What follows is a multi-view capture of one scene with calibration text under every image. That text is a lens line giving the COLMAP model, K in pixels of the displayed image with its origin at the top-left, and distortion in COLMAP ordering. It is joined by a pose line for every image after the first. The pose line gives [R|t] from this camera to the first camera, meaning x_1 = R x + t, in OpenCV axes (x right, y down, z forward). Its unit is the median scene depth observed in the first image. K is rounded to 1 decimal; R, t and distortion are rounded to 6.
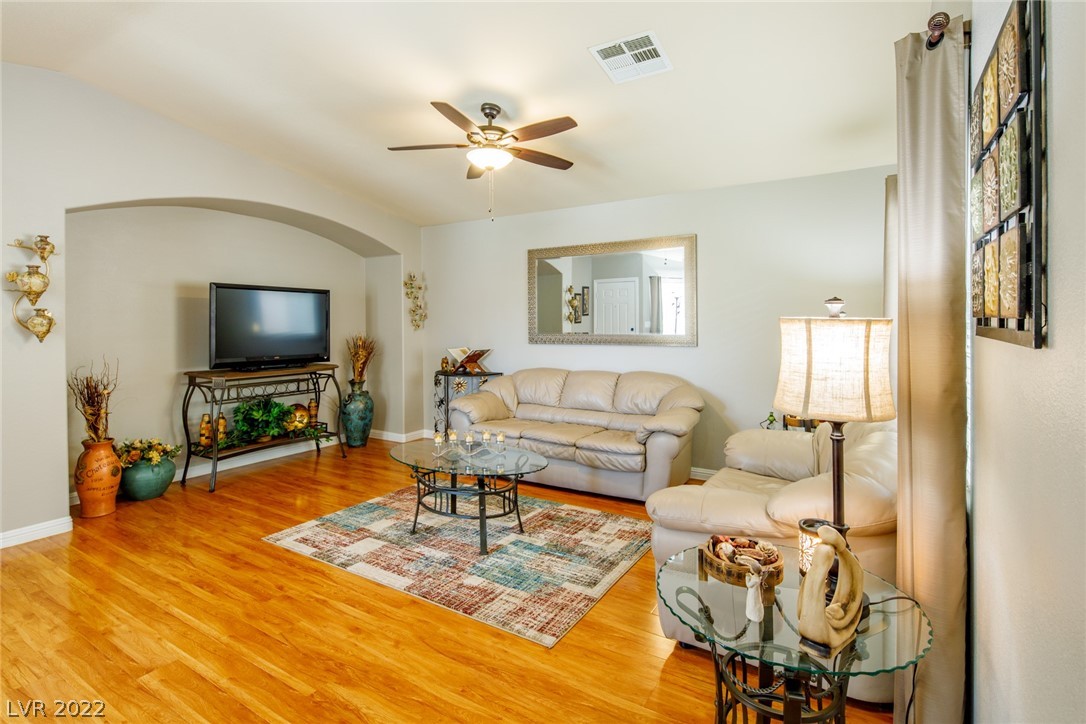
lens RADIAL K [[533.1, 0, 540.5], [0, 533.1, 348.0], [0, 0, 1]] dist [0.001217, -0.000055]
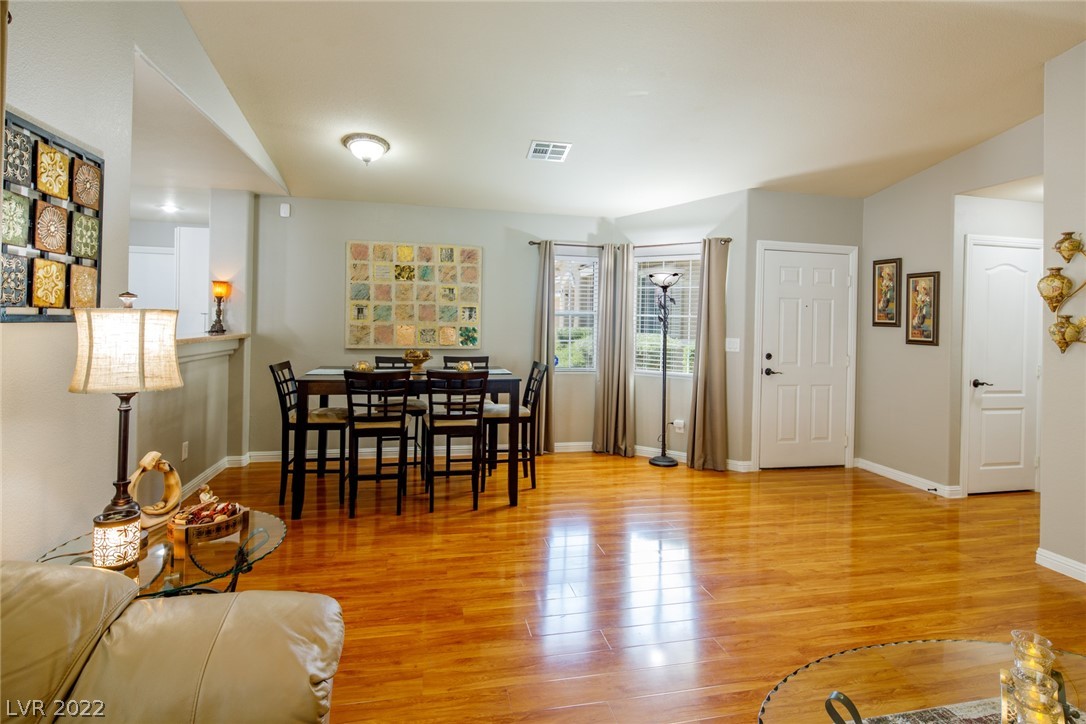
lens RADIAL K [[545.7, 0, 548.2], [0, 545.7, 318.3], [0, 0, 1]] dist [0.000024, -0.000007]
pose [[-0.710025, -0.012634, -0.704063, 0.303640], [-0.055643, 0.997719, 0.038211, -0.052253], [0.701975, 0.066307, -0.709109, 1.012960]]
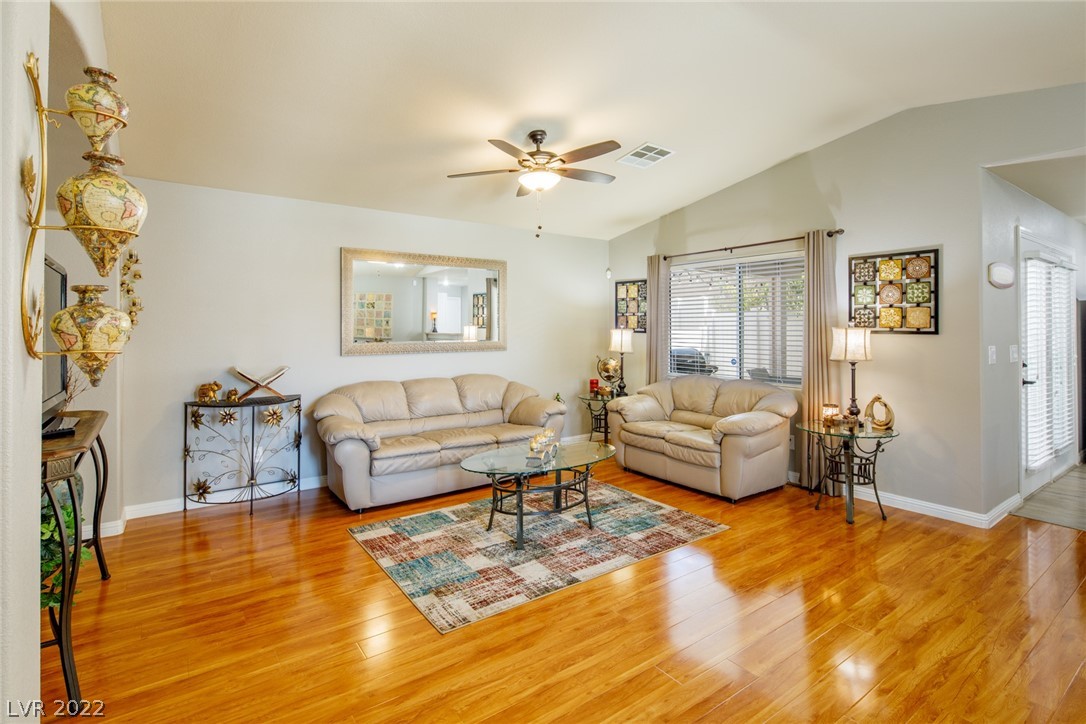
lens RADIAL K [[531.8, 0, 543.0], [0, 531.8, 329.9], [0, 0, 1]] dist [-0.000705, -0.000064]
pose [[0.371366, 0.003813, 0.928479, -1.129509], [0.049297, 0.998500, -0.023818, -0.022681], [-0.927177, 0.054617, 0.370621, 0.590553]]
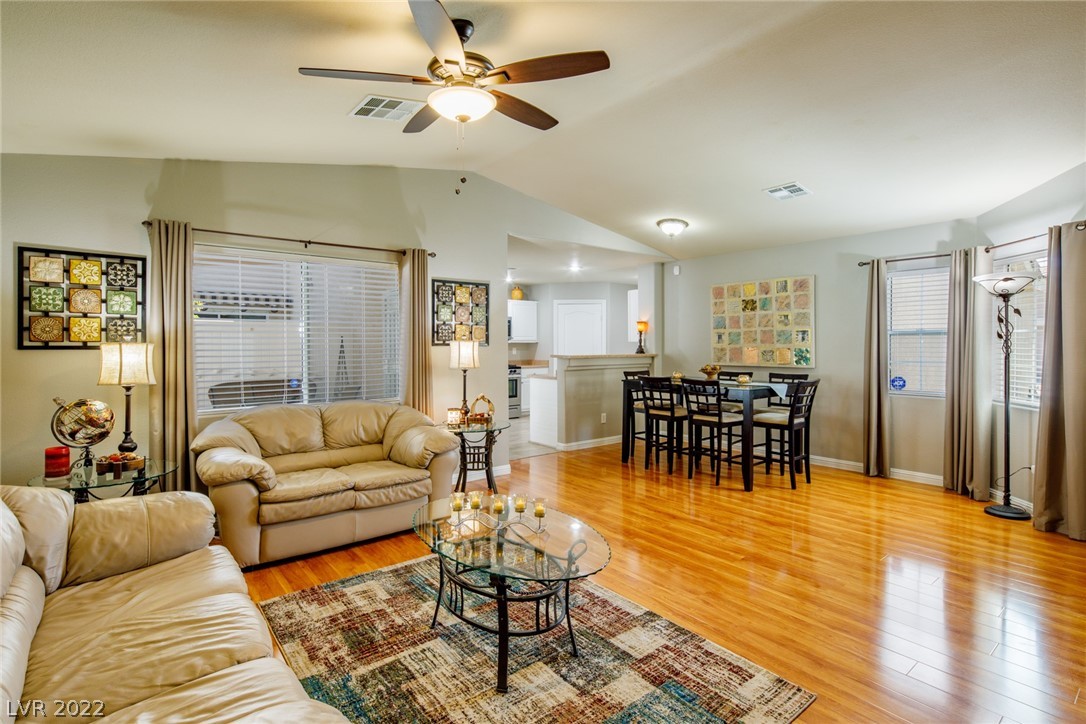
lens RADIAL K [[525.0, 0, 543.9], [0, 525.0, 350.1], [0, 0, 1]] dist [0.004396, 0.000022]
pose [[-0.946368, 0.003316, 0.323074, -0.422844], [0.025913, 0.997505, 0.065667, -0.082714], [-0.322051, 0.070517, -0.944093, 1.634522]]
